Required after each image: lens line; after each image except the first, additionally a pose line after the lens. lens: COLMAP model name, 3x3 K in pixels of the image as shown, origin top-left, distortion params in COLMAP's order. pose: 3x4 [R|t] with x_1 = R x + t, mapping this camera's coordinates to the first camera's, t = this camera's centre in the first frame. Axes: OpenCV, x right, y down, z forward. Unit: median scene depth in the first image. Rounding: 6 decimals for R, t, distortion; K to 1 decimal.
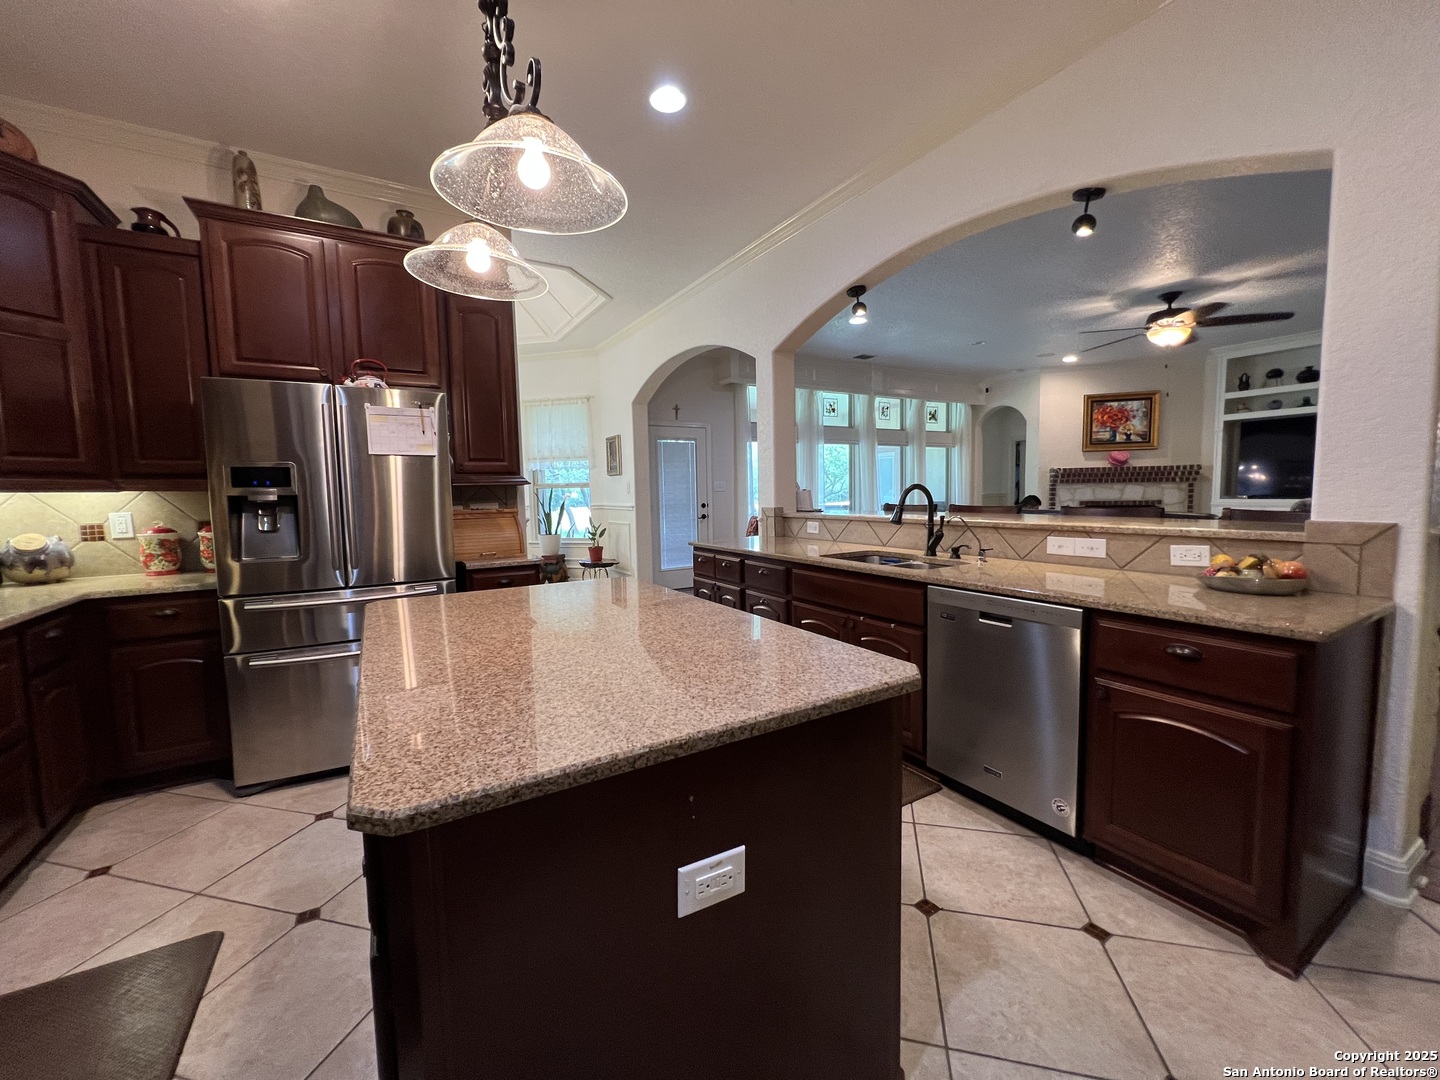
lens RADIAL K [[579.9, 0, 718.1], [0, 579.9, 538.3], [0, 0, 1]] dist [-0.000002, 0.000527]
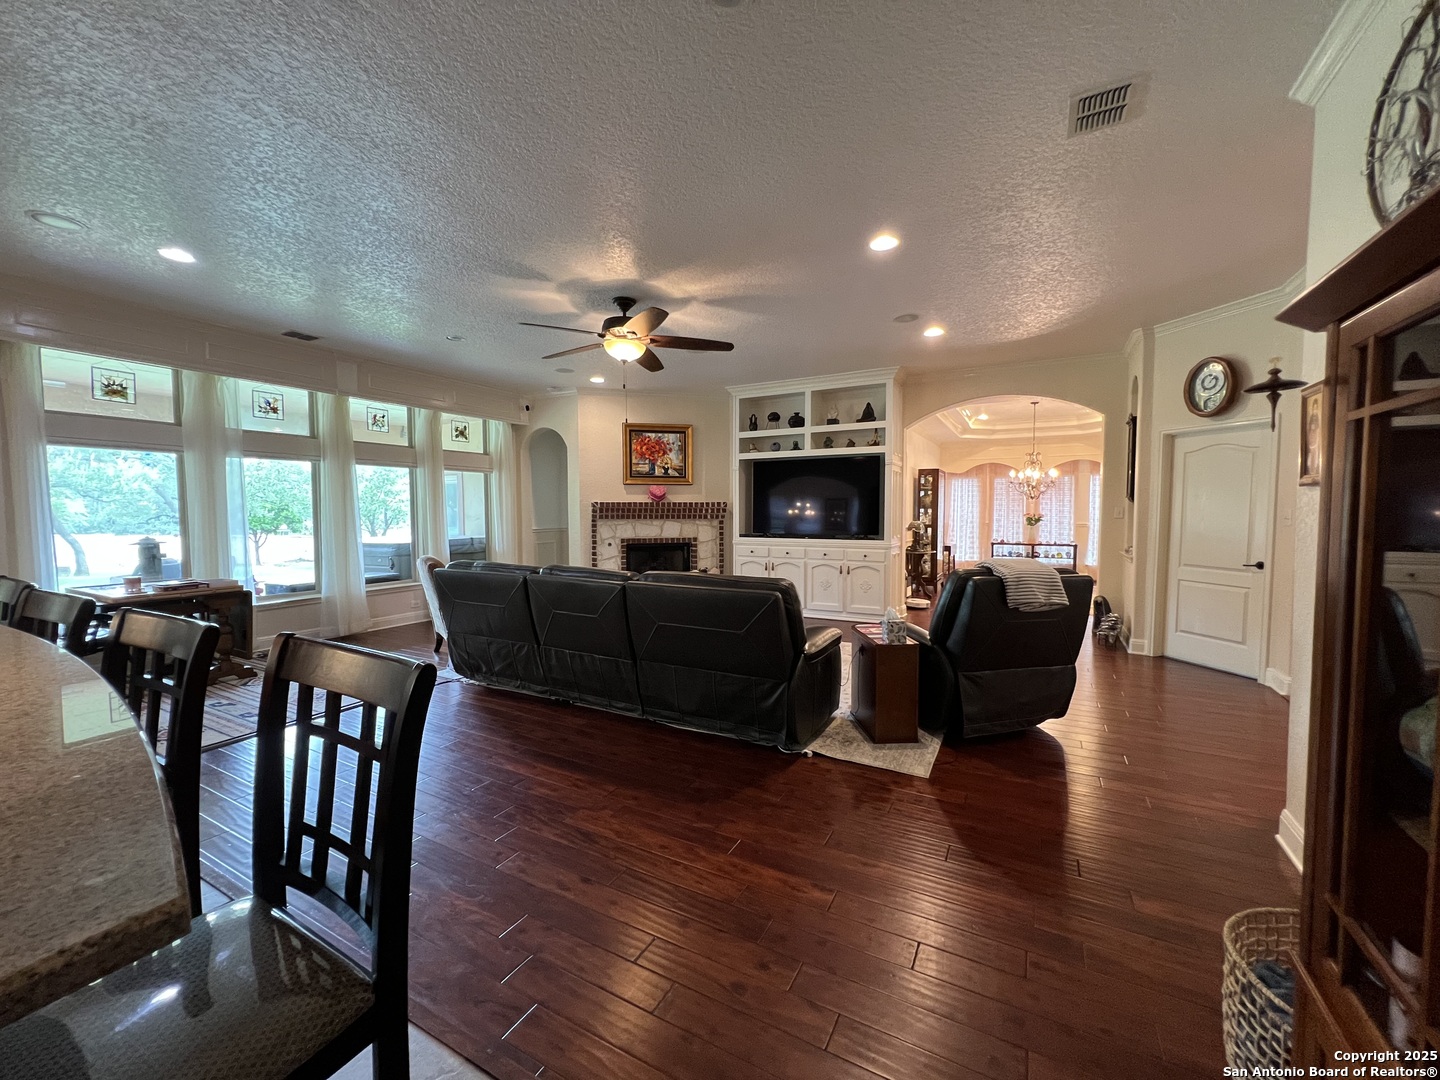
lens RADIAL K [[579.9, 0, 712.9], [0, 579.9, 536.2], [0, 0, 1]] dist [-0.000002, 0.000527]
pose [[0.862840, -0.005621, 0.505447, 0.297495], [0.027630, 0.998968, -0.036057, -0.032353], [-0.504722, 0.045077, 0.862104, 0.152811]]
